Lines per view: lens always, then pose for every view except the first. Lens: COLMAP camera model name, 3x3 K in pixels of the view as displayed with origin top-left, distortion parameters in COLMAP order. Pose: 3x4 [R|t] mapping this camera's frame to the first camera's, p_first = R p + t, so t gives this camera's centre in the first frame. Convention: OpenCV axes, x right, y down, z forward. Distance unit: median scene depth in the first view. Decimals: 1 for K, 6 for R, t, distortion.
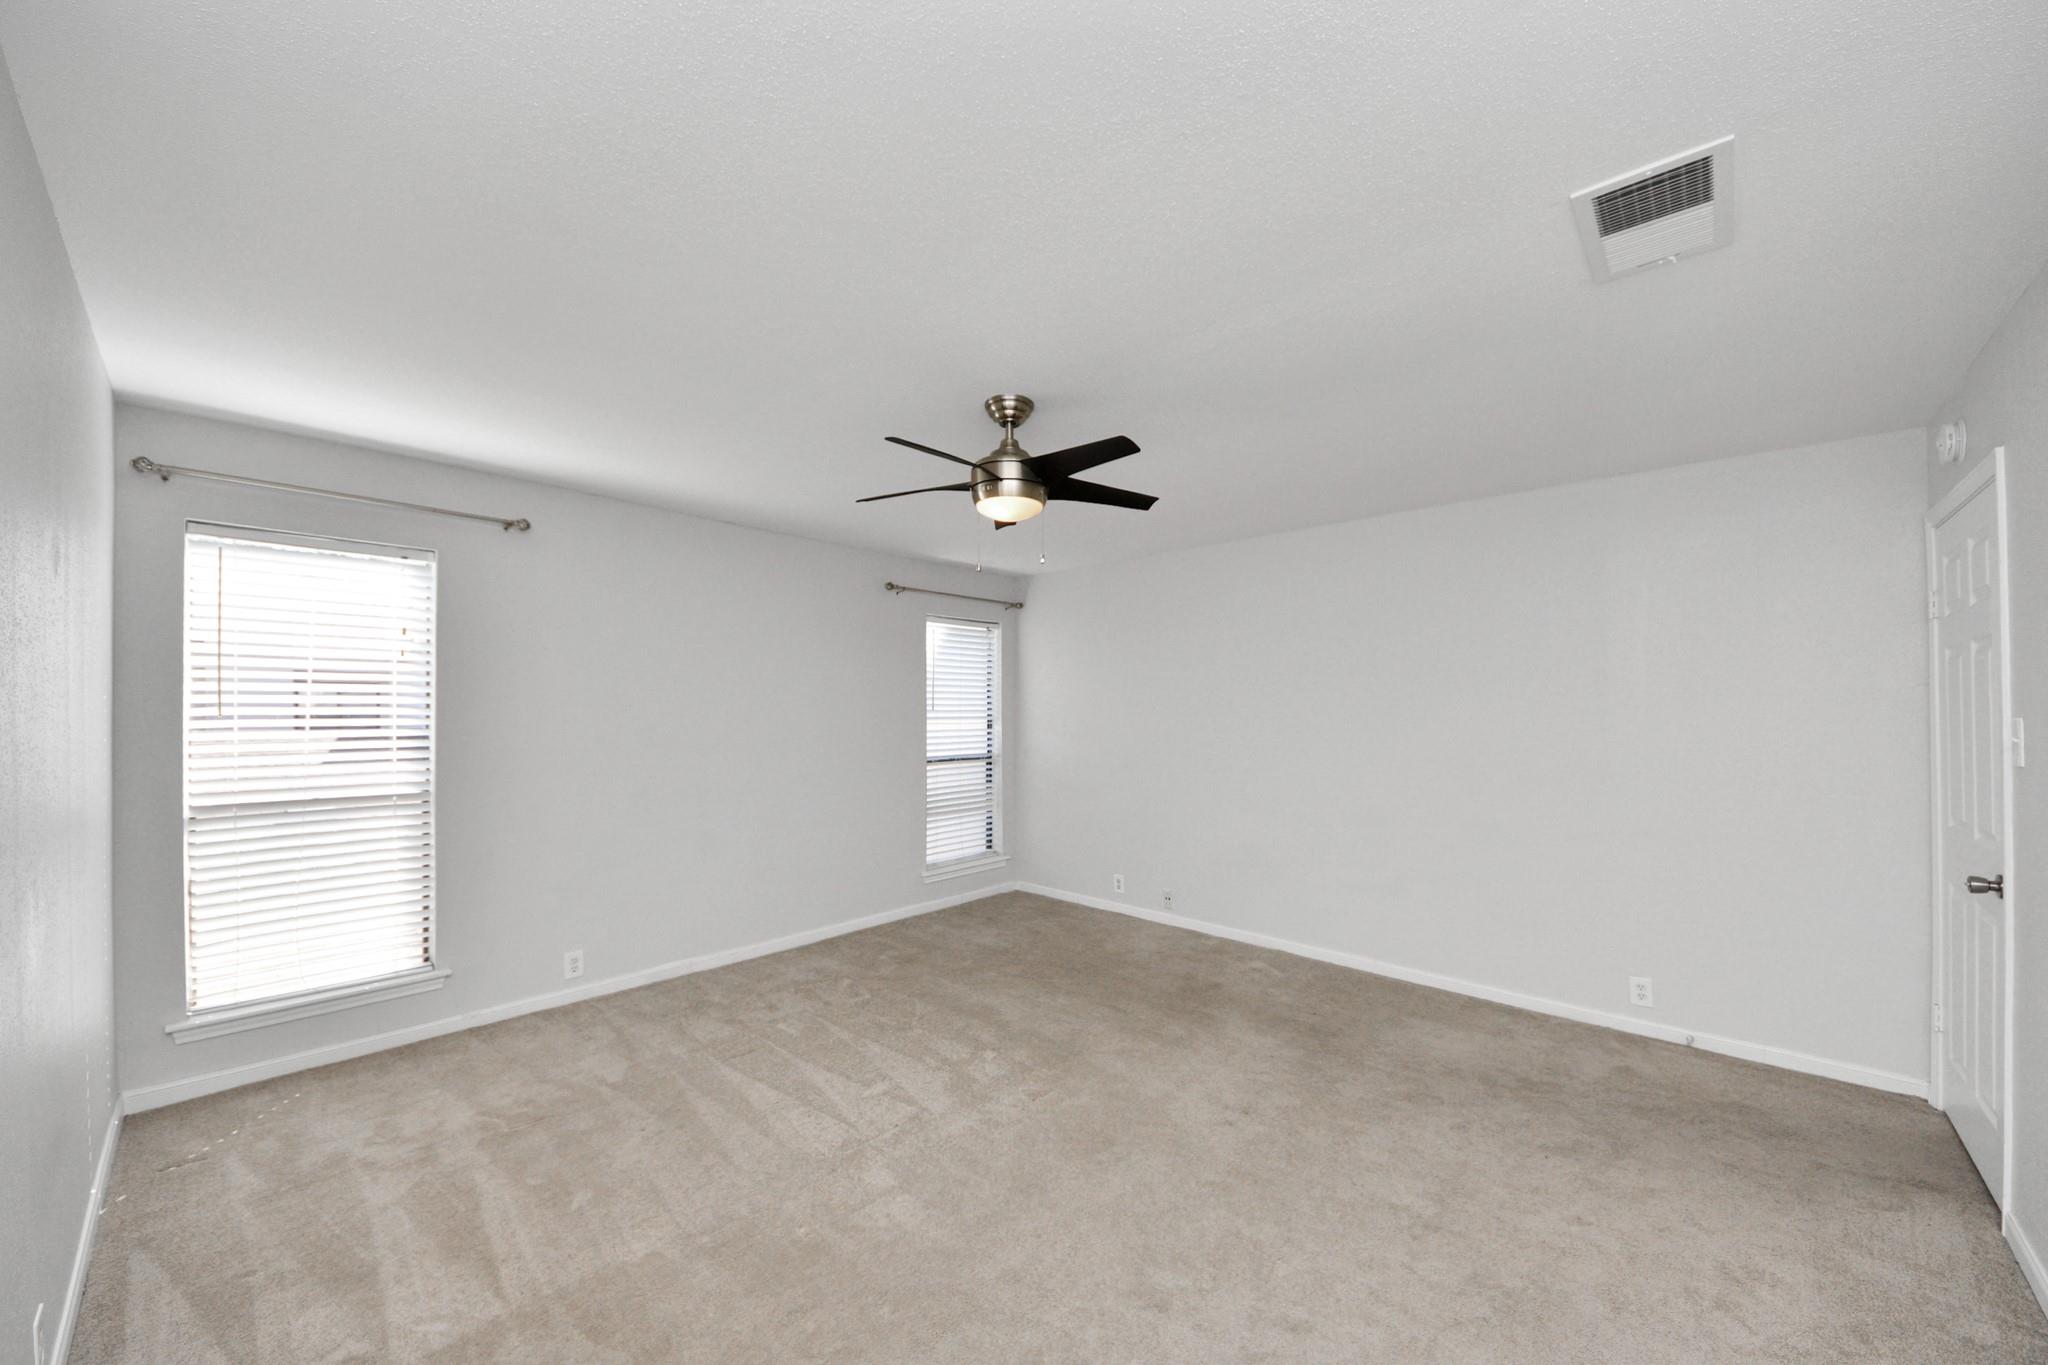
lens RADIAL K [[746.6, 0, 1018.7], [0, 746.6, 702.5], [0, 0, 1]] dist [0.000461, -0.000015]
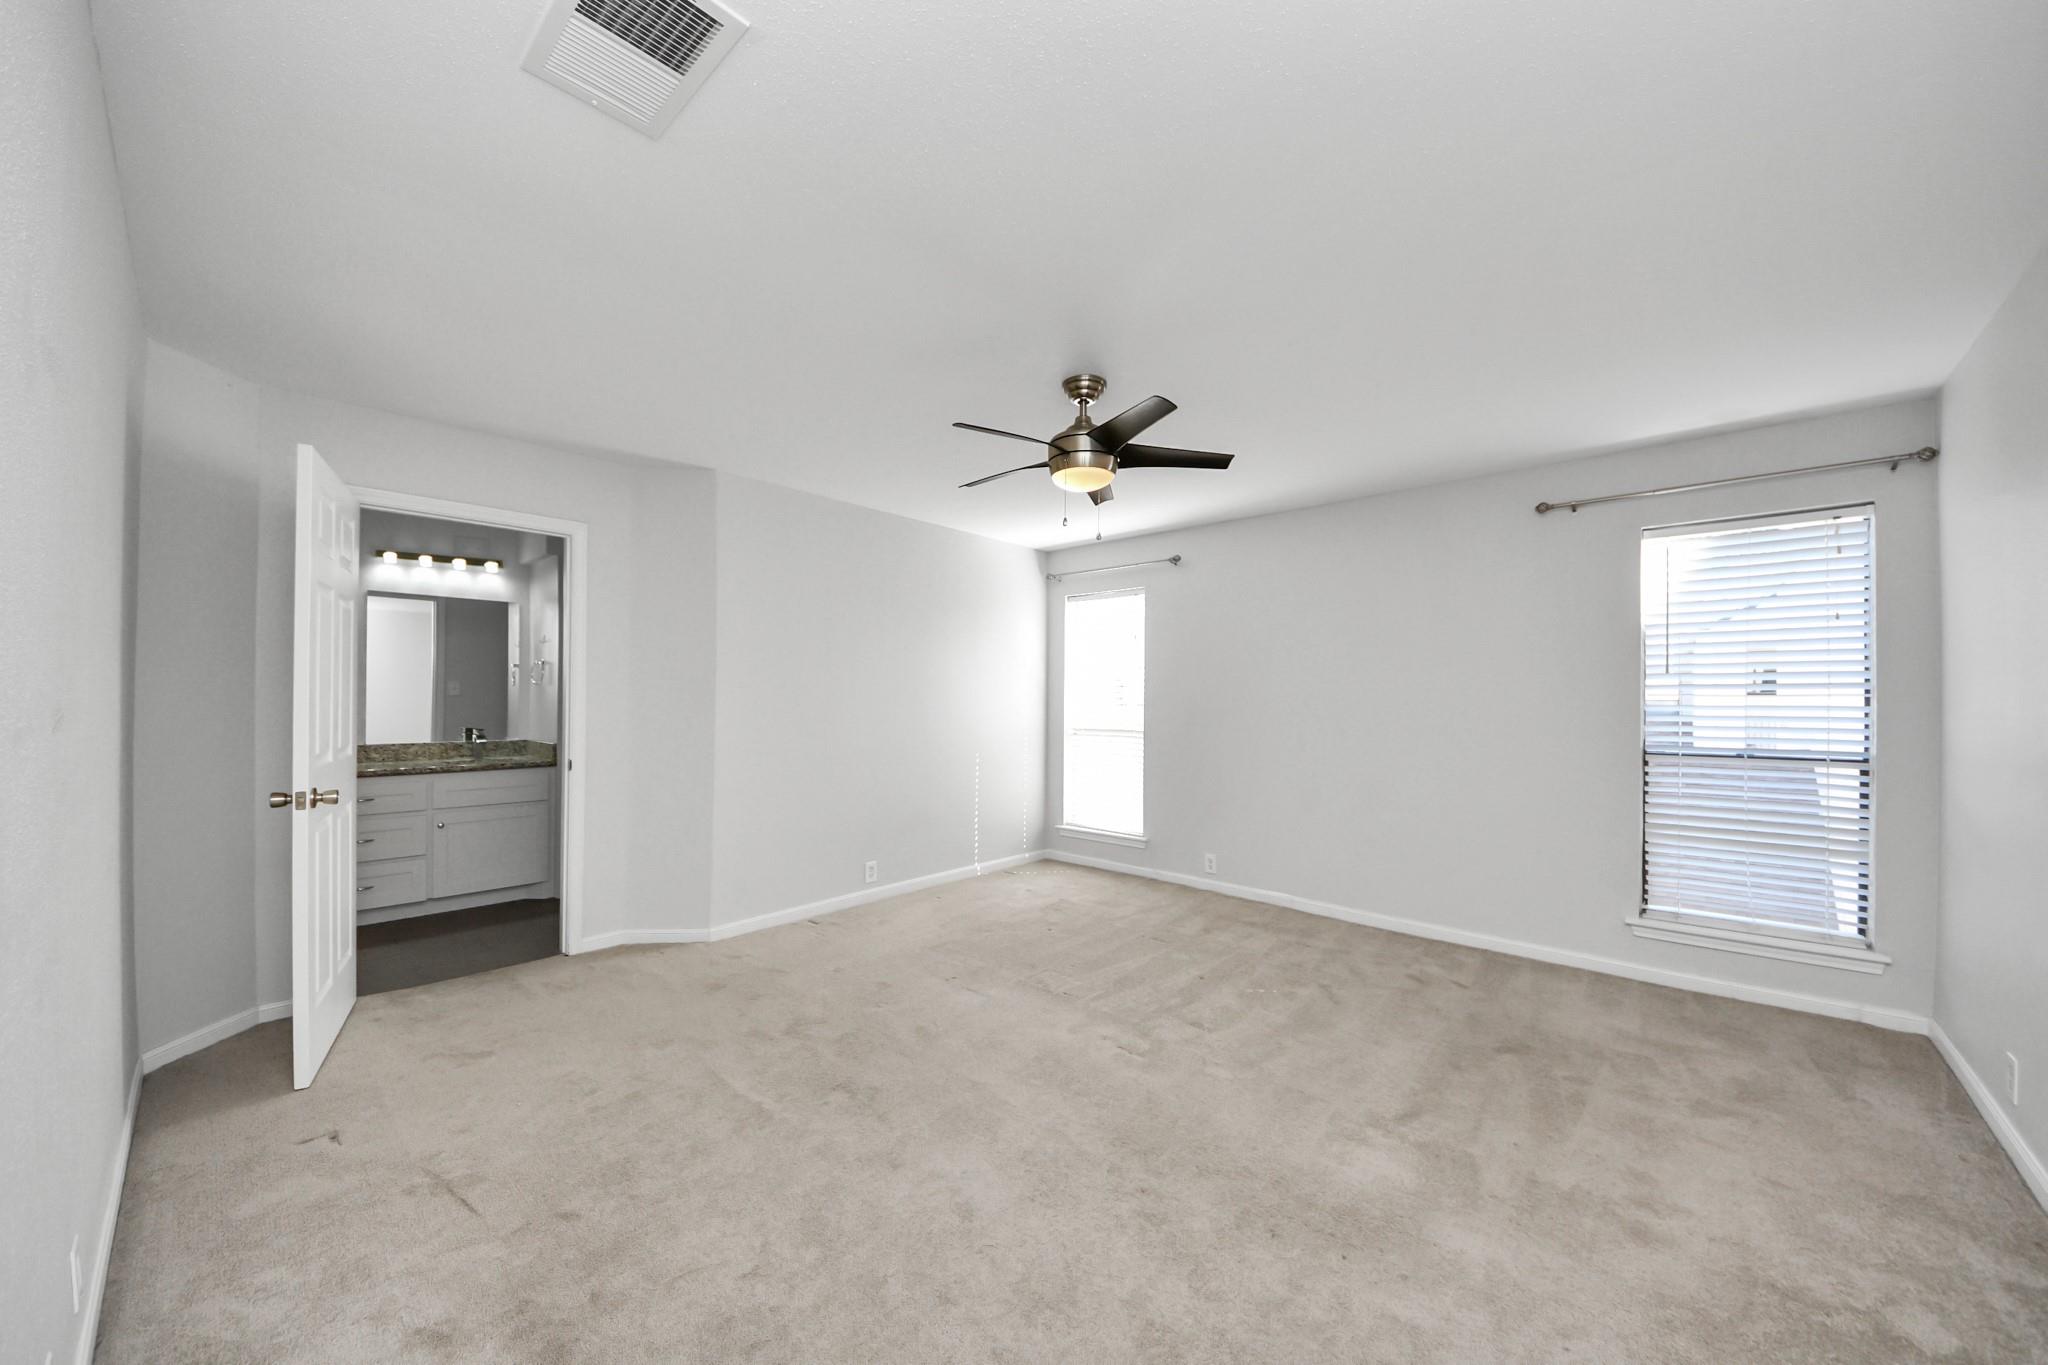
lens RADIAL K [[746.6, 0, 1018.5], [0, 746.6, 684.4], [0, 0, 1]] dist [0.000461, -0.000015]
pose [[0.008726, -0.006452, -0.999941, 0.485840], [0.005886, 0.999962, -0.006401, 0.019340], [0.999945, -0.005830, 0.008764, 0.402441]]
